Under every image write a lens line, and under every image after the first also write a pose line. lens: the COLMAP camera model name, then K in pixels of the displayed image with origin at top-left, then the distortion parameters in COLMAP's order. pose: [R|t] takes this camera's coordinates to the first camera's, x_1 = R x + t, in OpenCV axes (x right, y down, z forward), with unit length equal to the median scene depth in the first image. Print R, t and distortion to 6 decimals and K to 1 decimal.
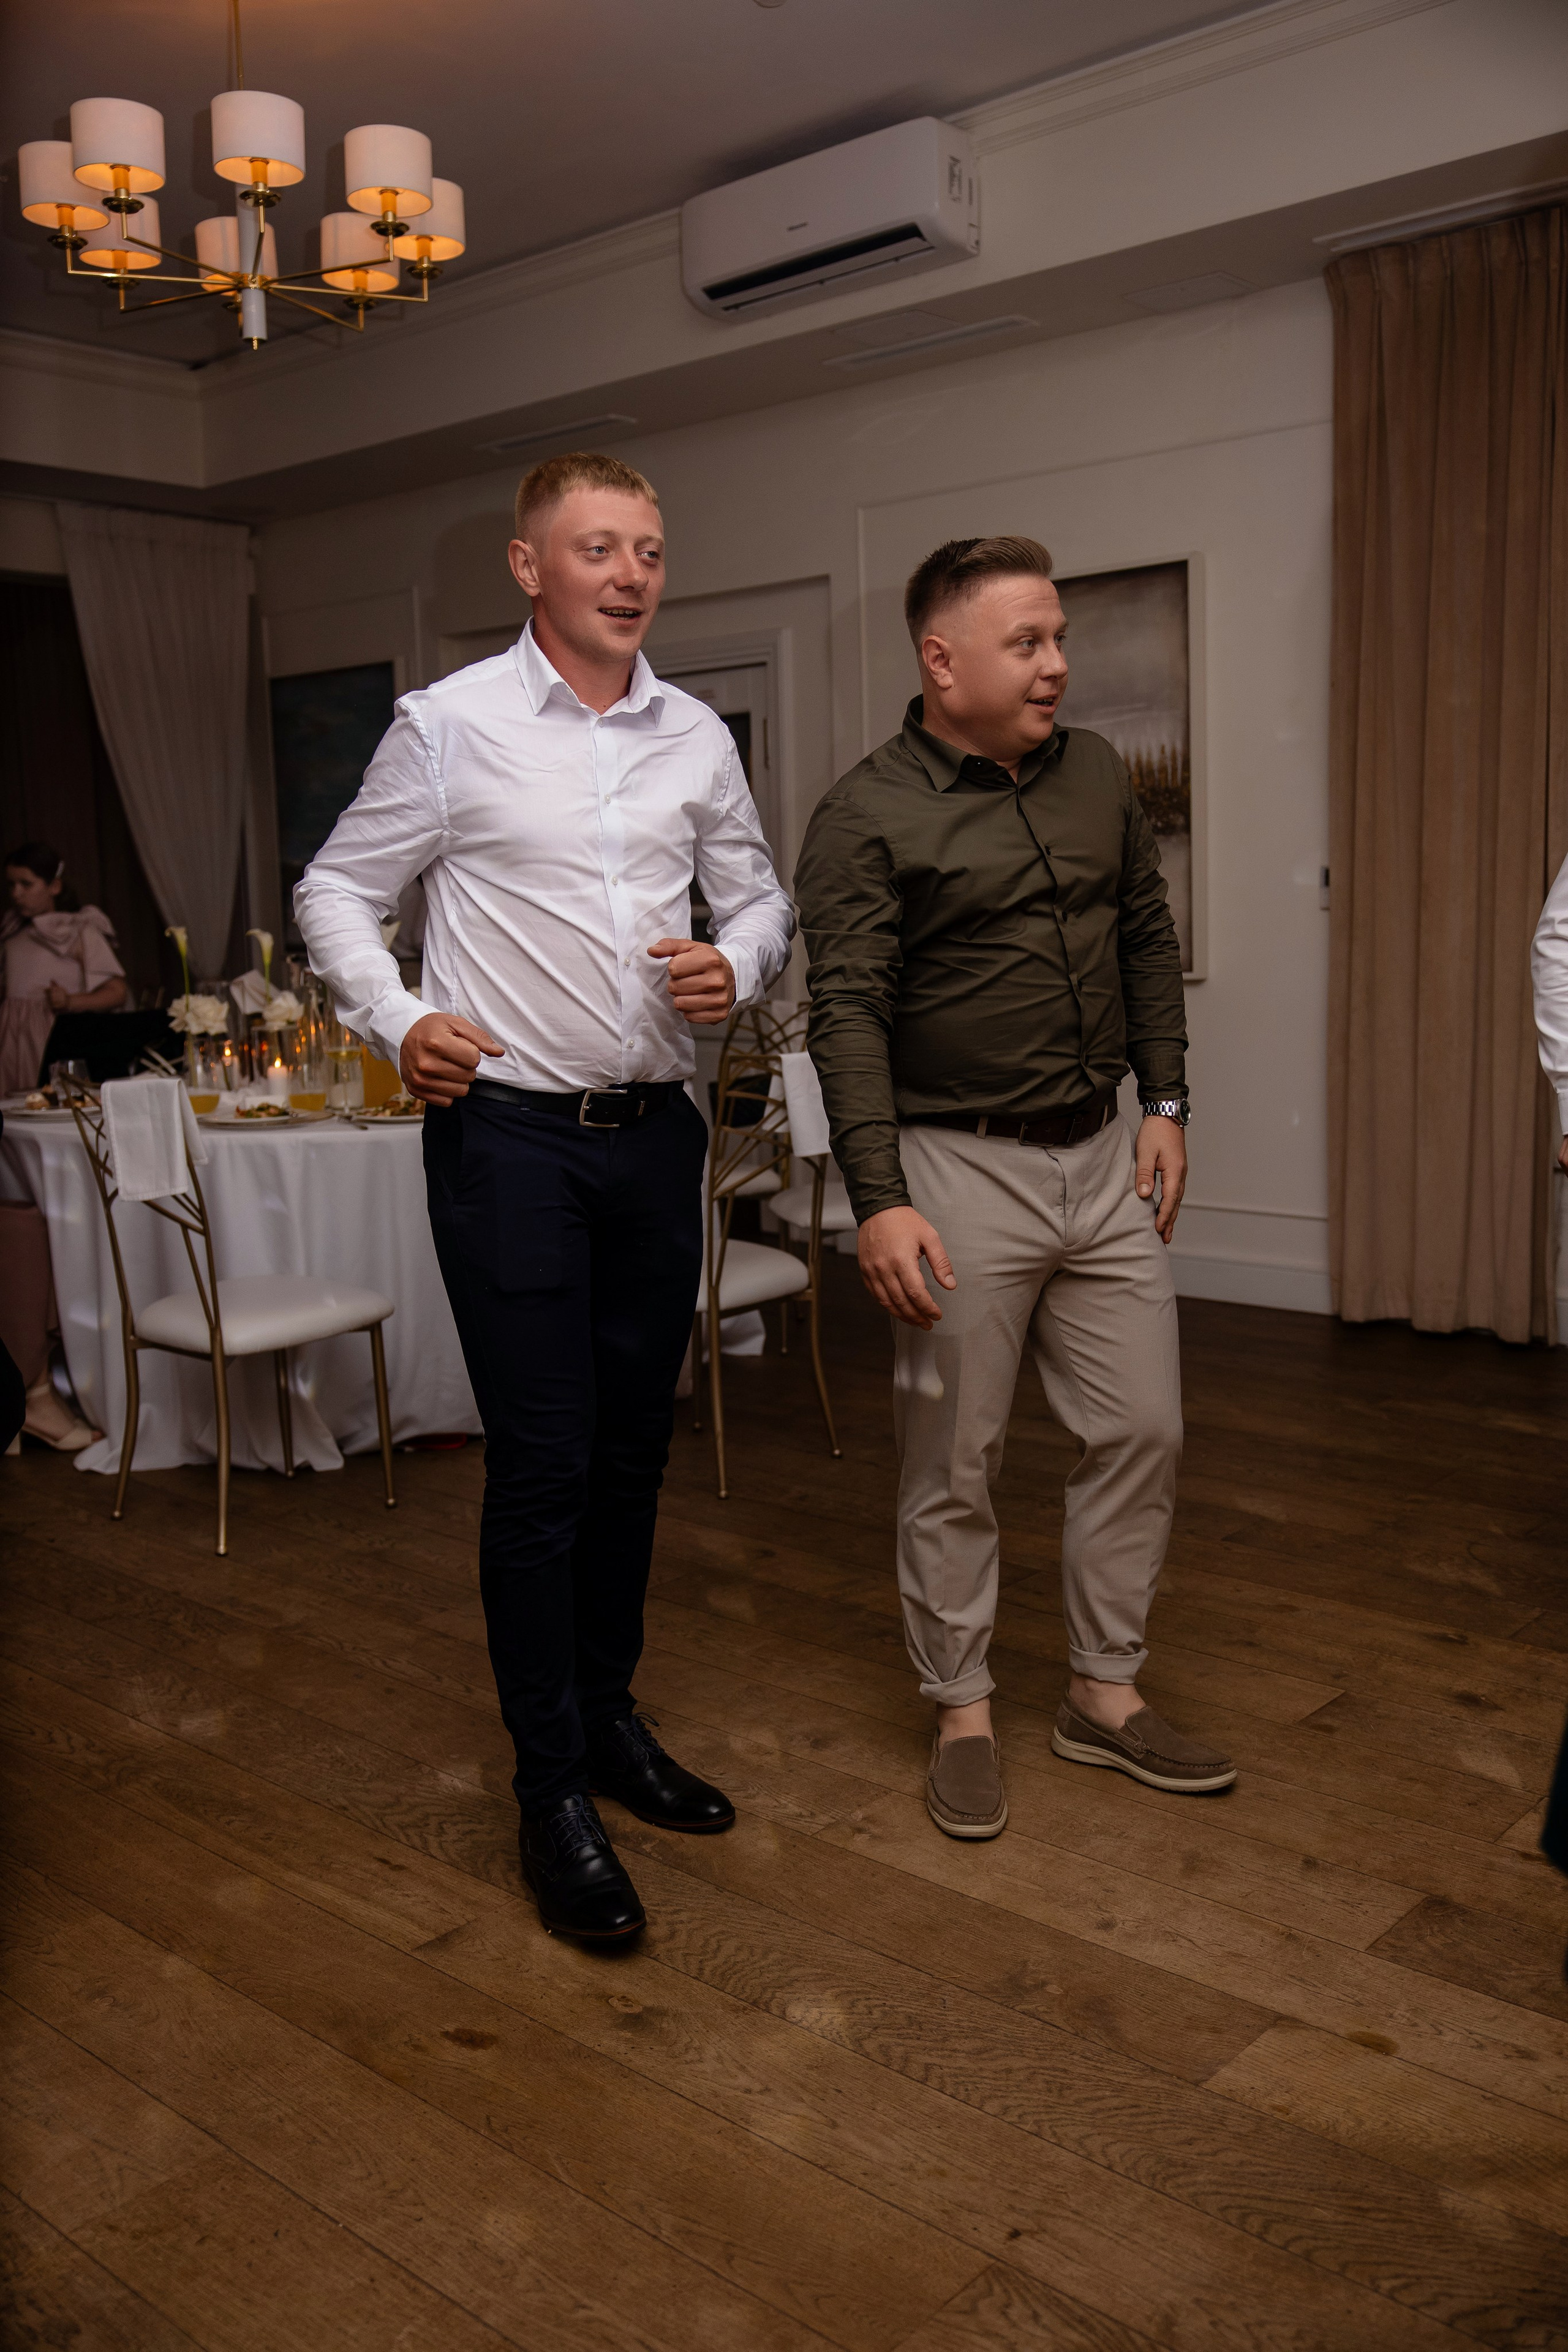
lens RADIAL K [[2169.6, 0, 789.0], [0, 2169.6, 1180.6], [0, 0, 1]] dist [0.005241, -0.005183]
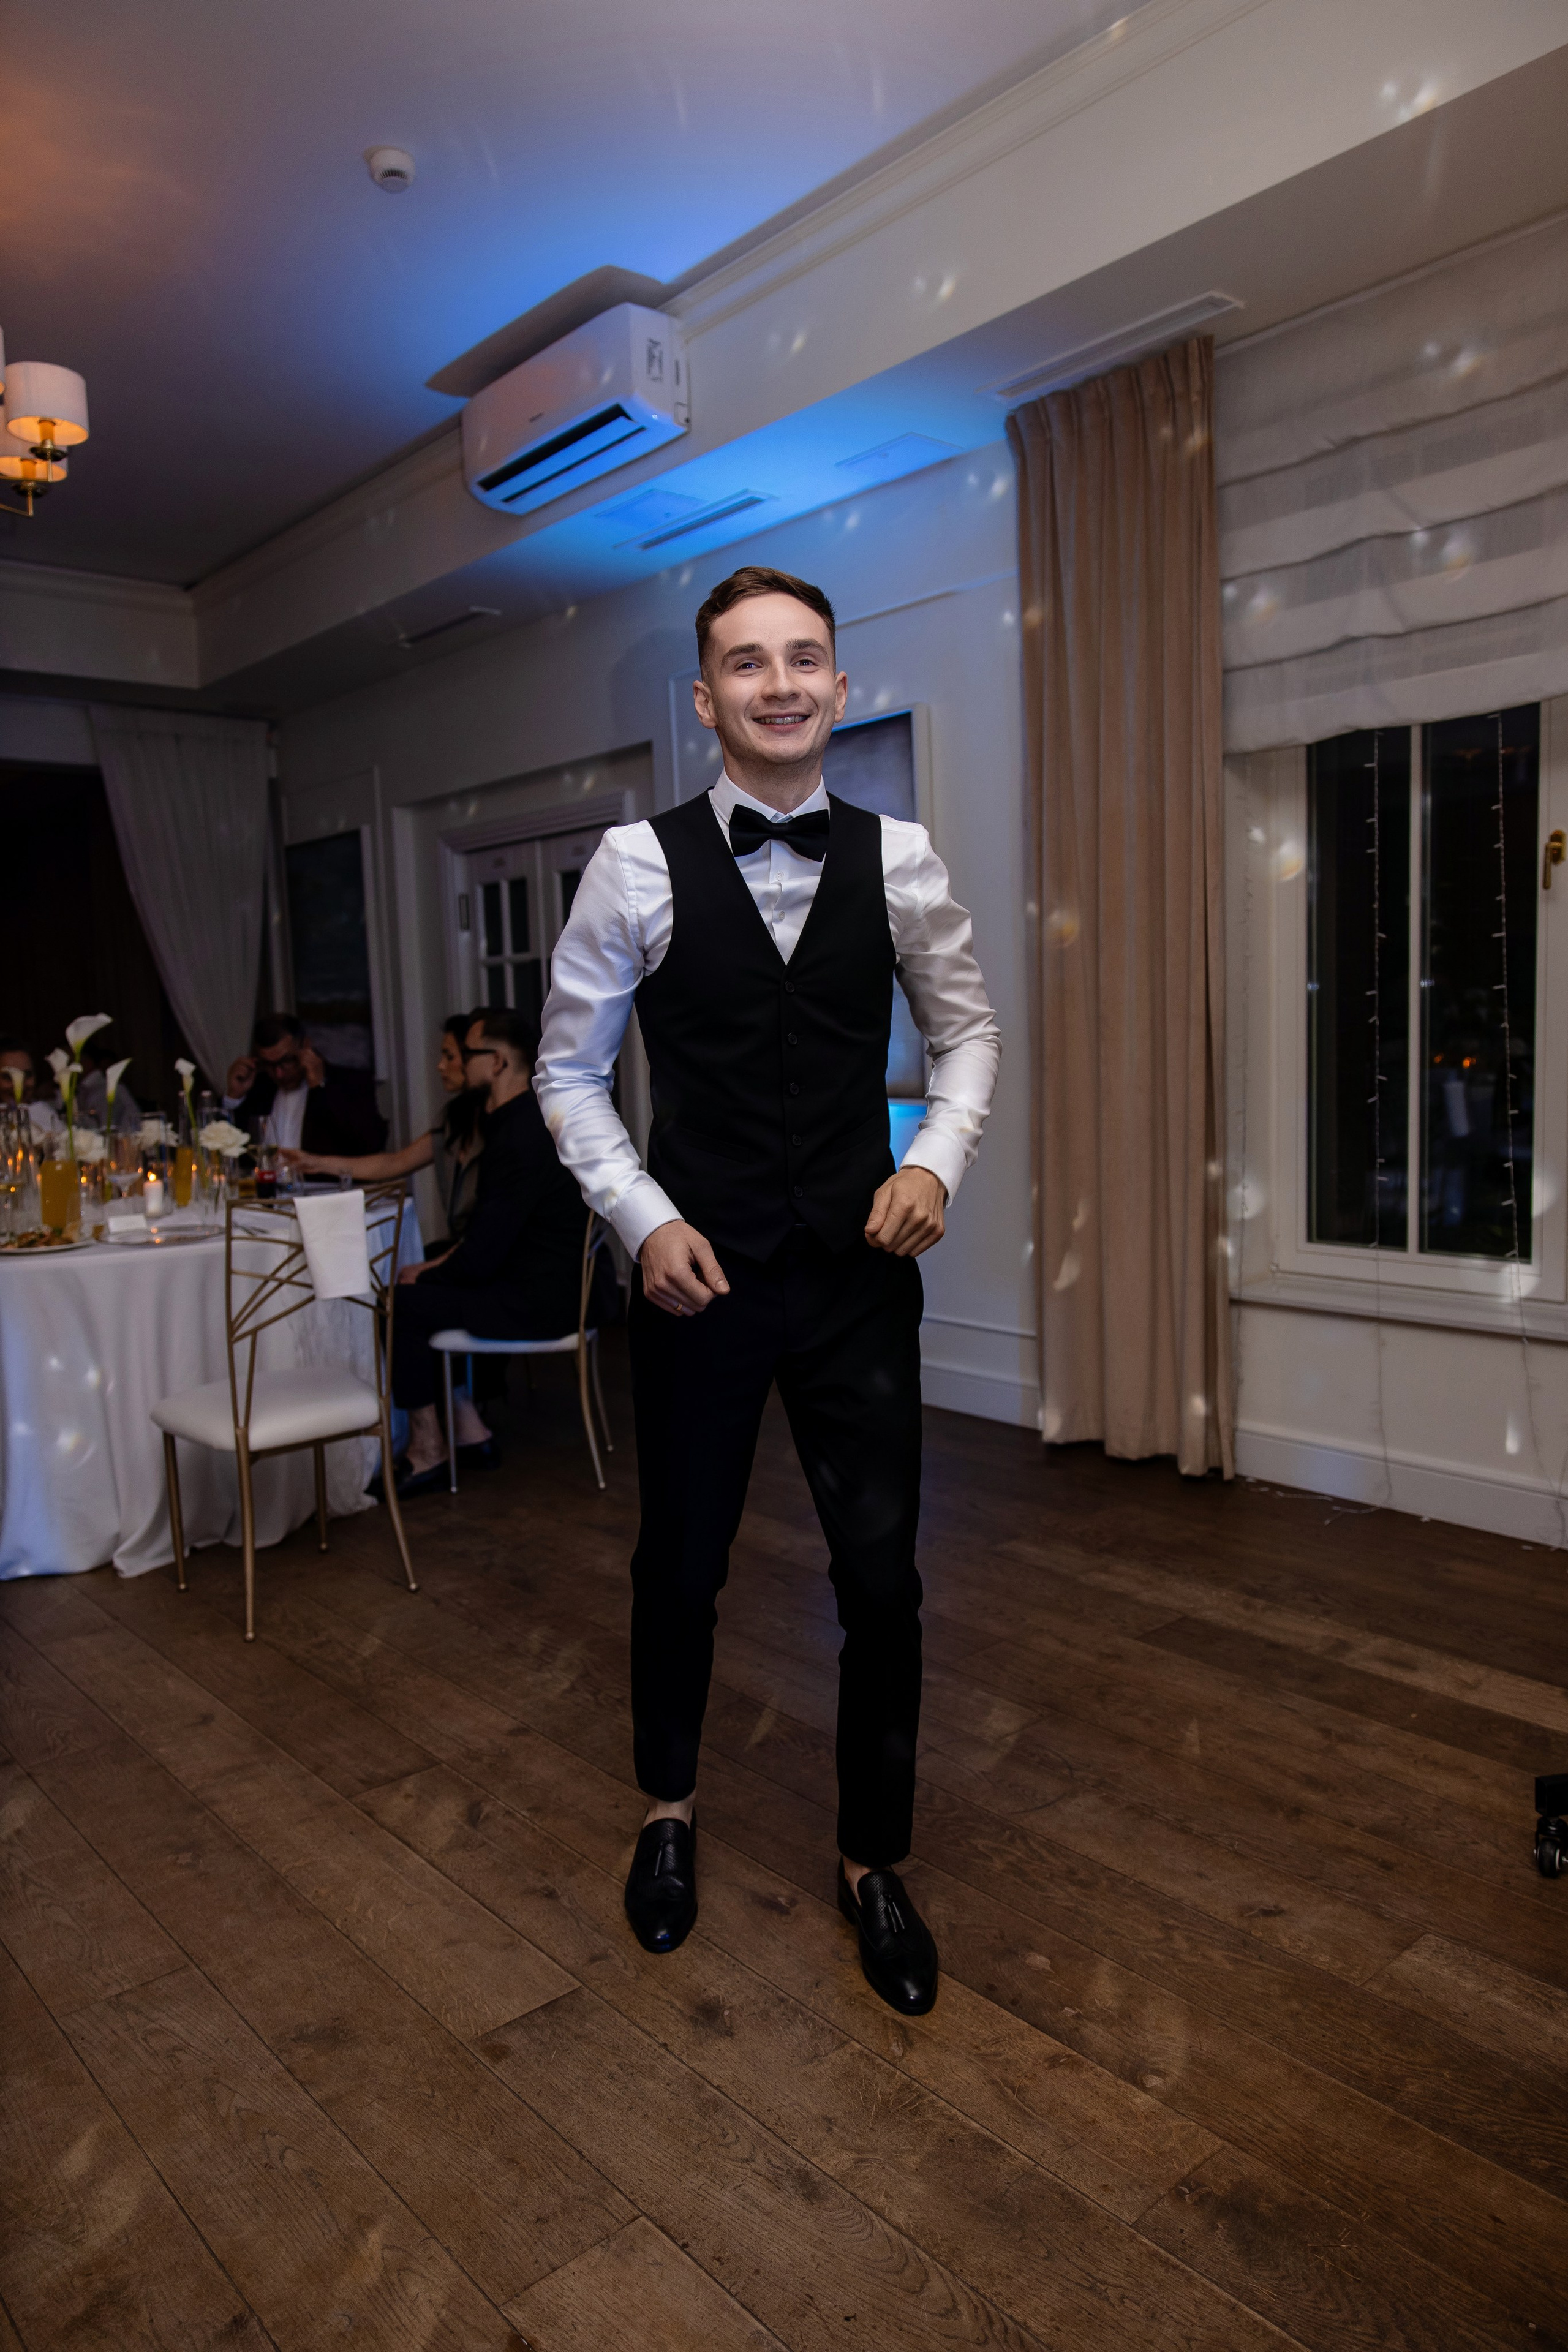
lens RADIAL K [[1645.6, 0, 792.2], [0, 1645.6, 1181.3], [0, 0, 1]] dist [0.002091, -0.000530]
pose [[0.990423, 0.004946, -0.137976, 0.252724], [-0.008747, 0.999598, -0.026953, -0.036879], [0.137788, 0.027902, 0.990069, 0.217617]]
